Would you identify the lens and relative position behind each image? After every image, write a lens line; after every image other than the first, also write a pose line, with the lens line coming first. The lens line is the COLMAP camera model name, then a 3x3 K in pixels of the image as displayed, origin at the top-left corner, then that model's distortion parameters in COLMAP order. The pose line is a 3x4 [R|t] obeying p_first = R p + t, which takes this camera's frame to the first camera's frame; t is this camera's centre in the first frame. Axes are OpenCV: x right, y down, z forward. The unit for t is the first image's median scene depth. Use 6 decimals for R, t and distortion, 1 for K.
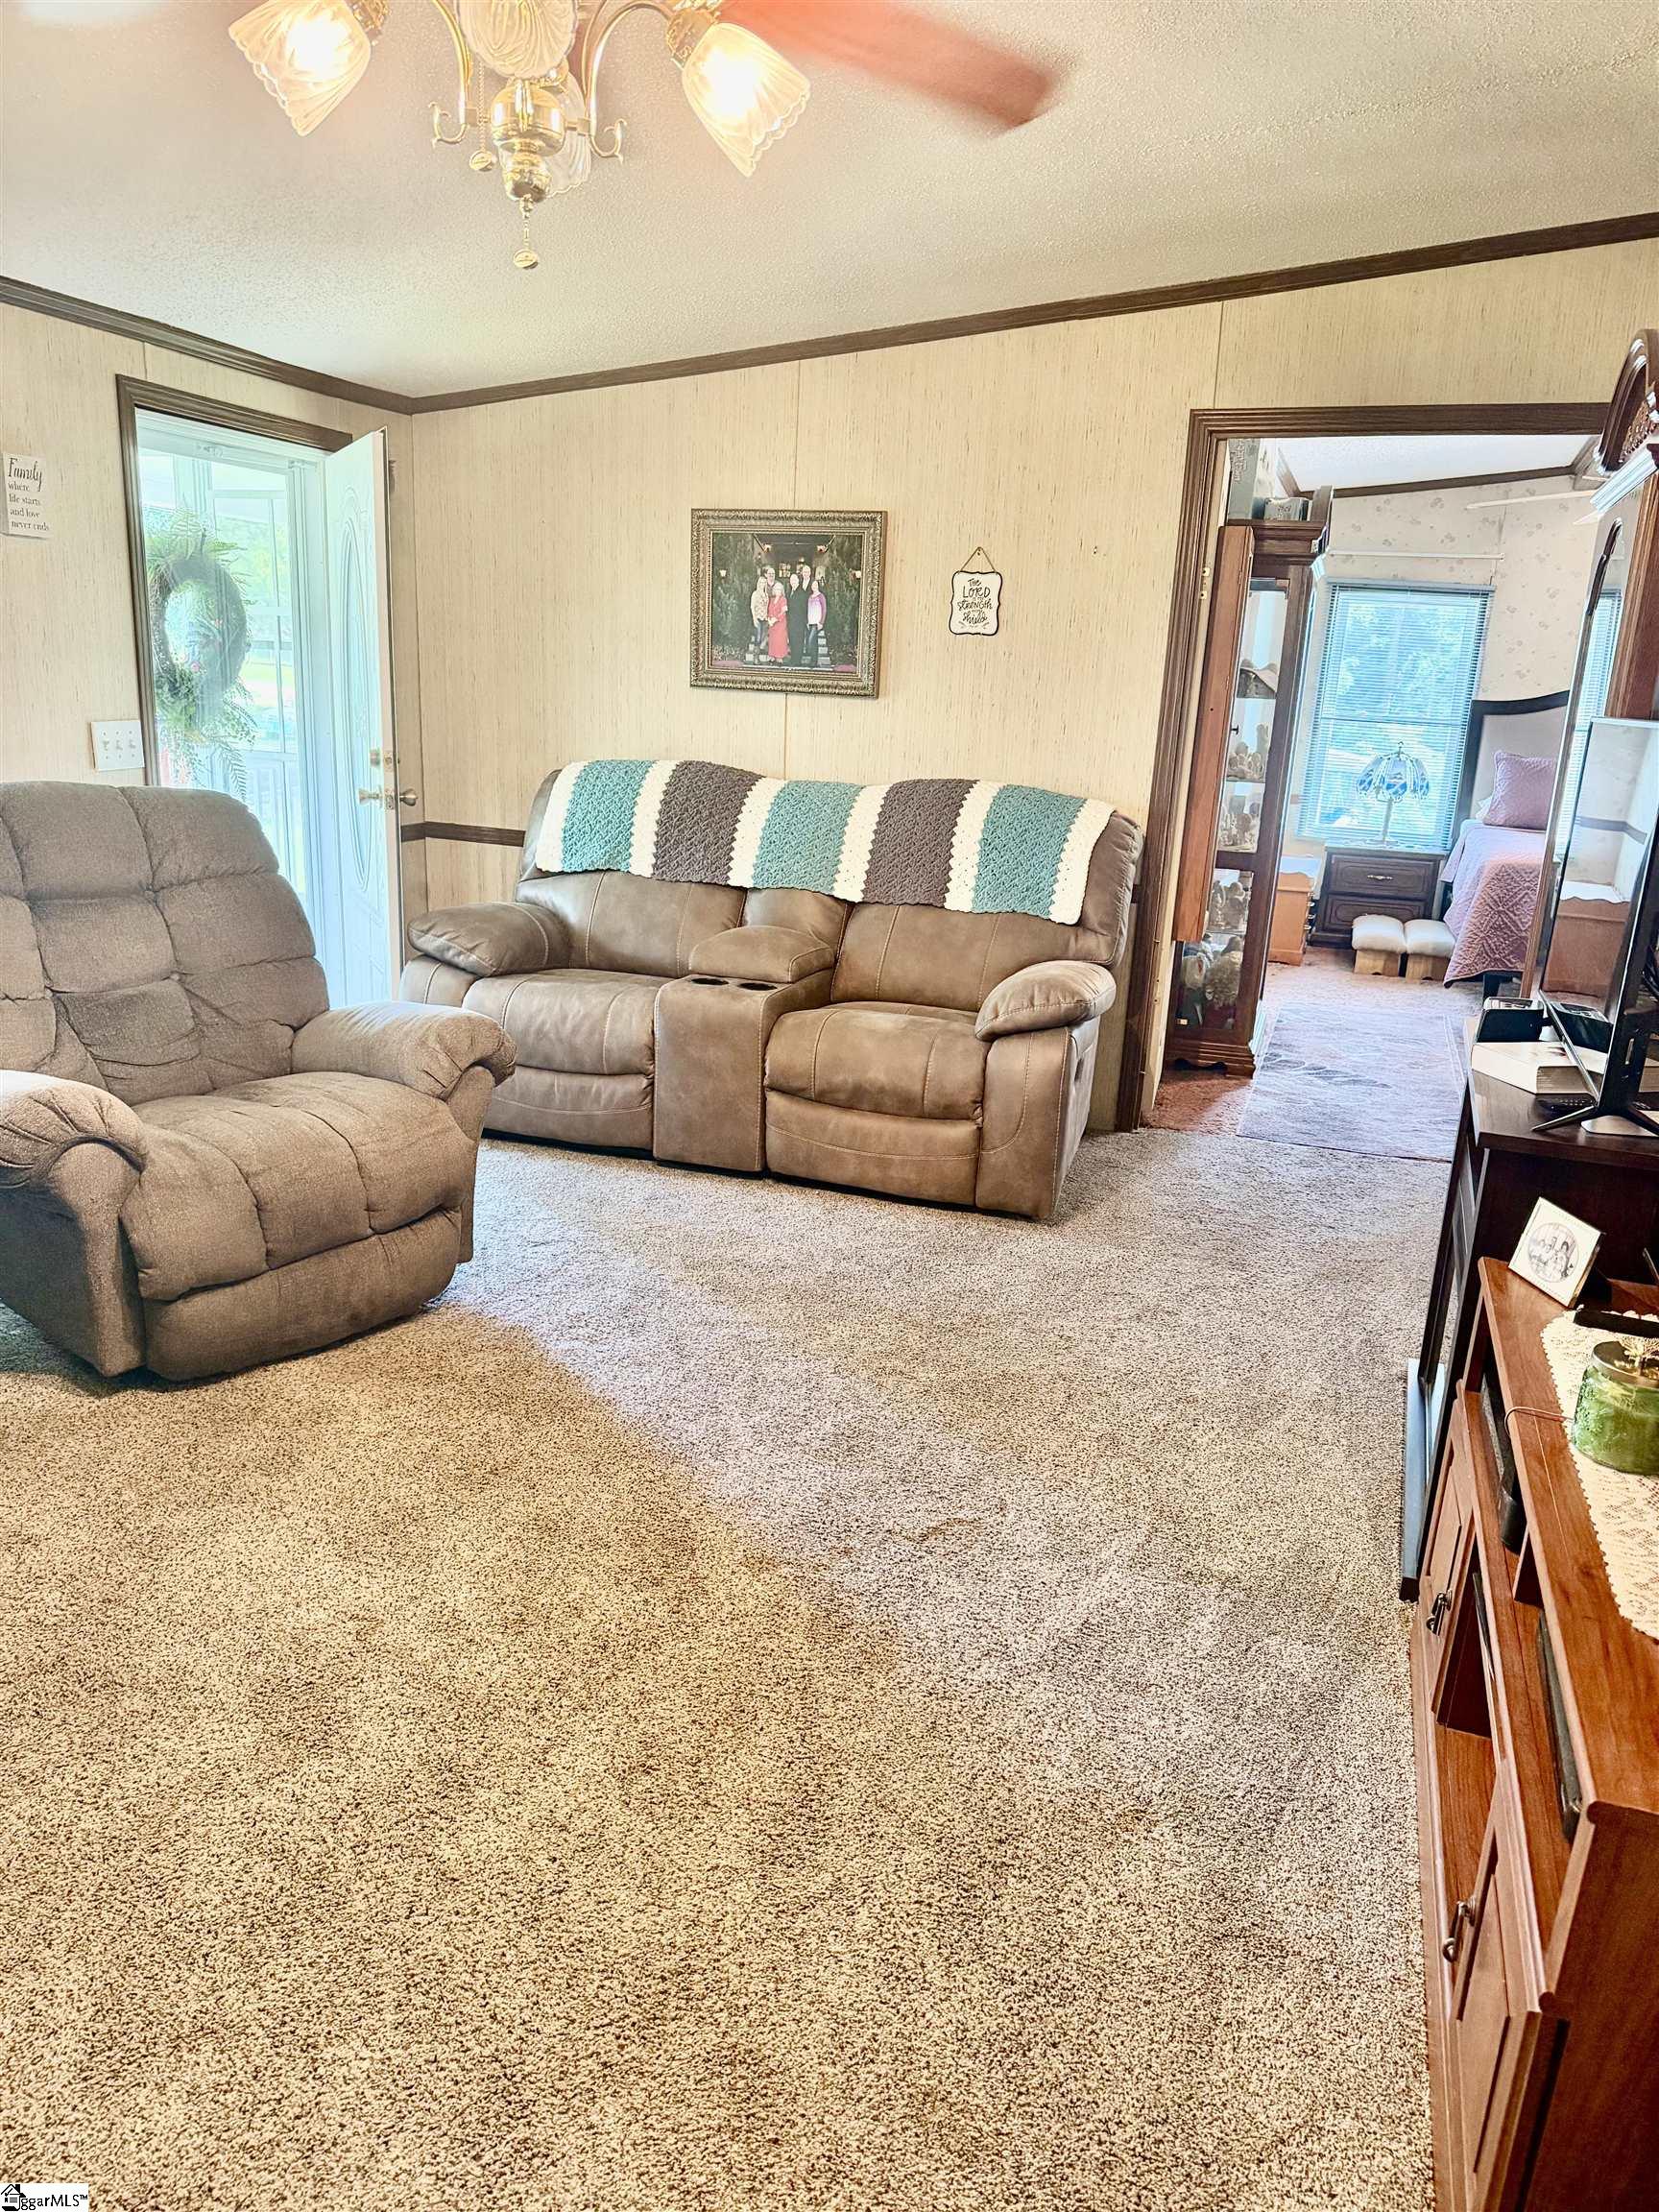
lens RADIAL K [[1507.5, 0, 886.6], [0, 1507.5, 1111.9], [0, 0, 1]] dist [0.023627, -0.060998]
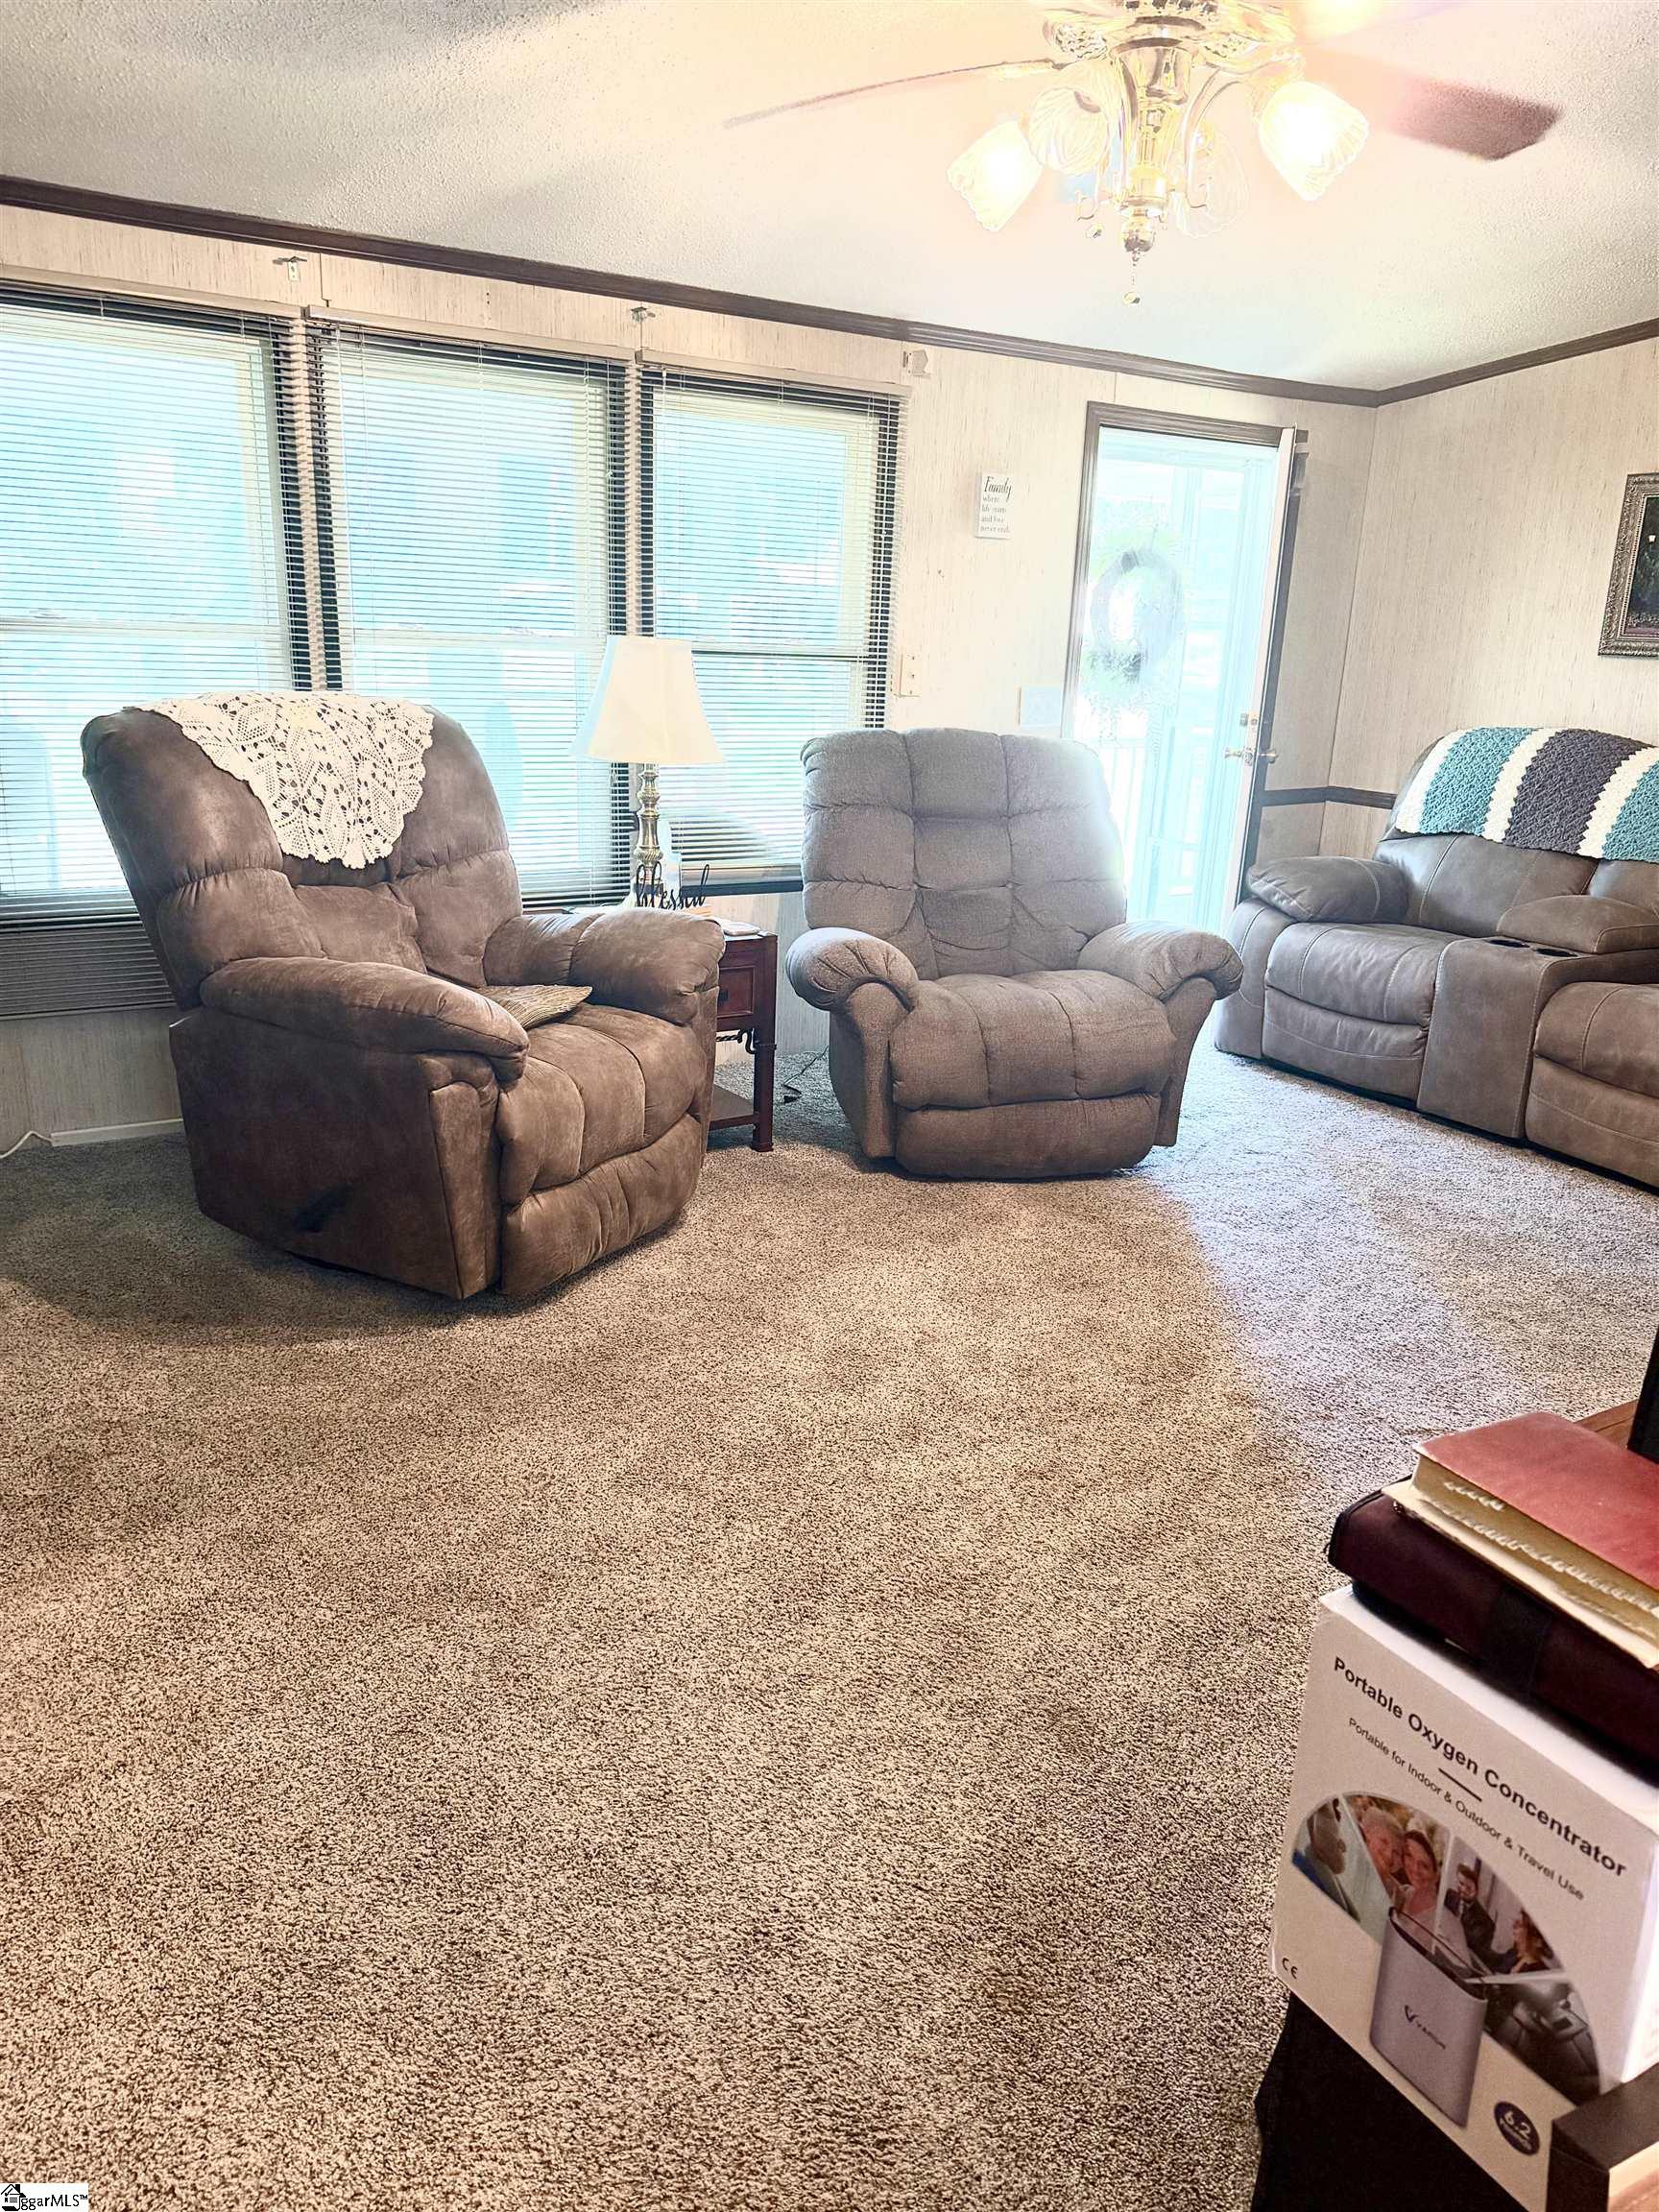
lens RADIAL K [[1507.5, 0, 824.5], [0, 1507.5, 1119.0], [0, 0, 1]] dist [0.023627, -0.060998]
pose [[0.756697, 0.172071, -0.630715, 0.253258], [-0.164813, 0.983790, 0.070664, 0.041358], [0.632650, 0.050479, 0.772791, -0.068599]]
